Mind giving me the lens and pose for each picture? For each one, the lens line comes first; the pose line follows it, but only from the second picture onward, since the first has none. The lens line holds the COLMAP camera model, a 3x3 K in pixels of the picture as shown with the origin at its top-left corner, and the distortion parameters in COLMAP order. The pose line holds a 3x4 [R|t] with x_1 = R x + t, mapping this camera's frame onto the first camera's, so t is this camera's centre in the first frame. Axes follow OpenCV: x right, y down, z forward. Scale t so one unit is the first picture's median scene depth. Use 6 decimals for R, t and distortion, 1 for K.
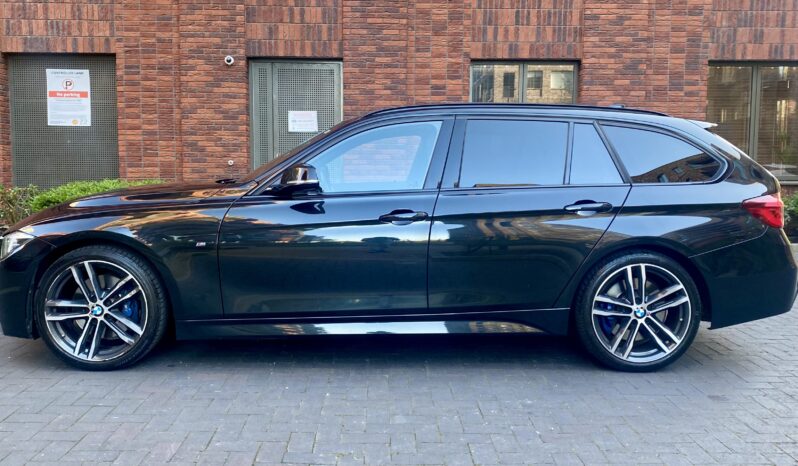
lens RADIAL K [[777.0, 0, 395.1], [0, 777.0, 227.0], [0, 0, 1]] dist [0.010539, 0.000000]
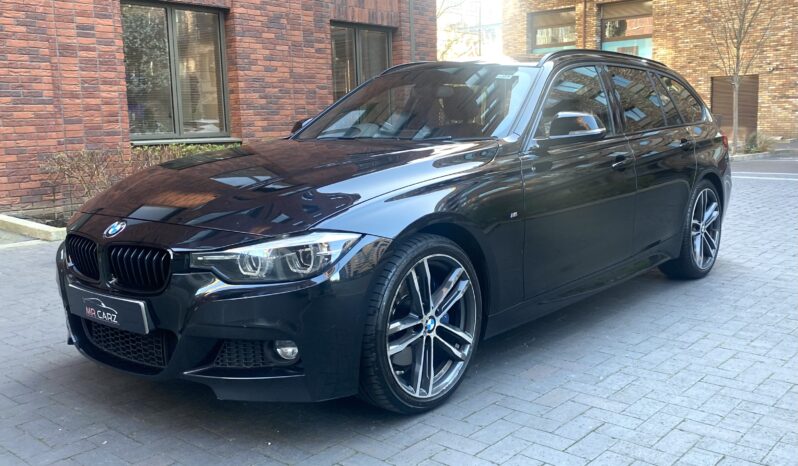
lens RADIAL K [[777.0, 0, 398.8], [0, 777.0, 234.8], [0, 0, 1]] dist [0.010539, 0.000000]
pose [[0.655798, -0.128386, 0.743939, -0.368080], [0.082609, 0.991720, 0.098325, -0.018454], [-0.750403, -0.003025, 0.660974, 0.222093]]
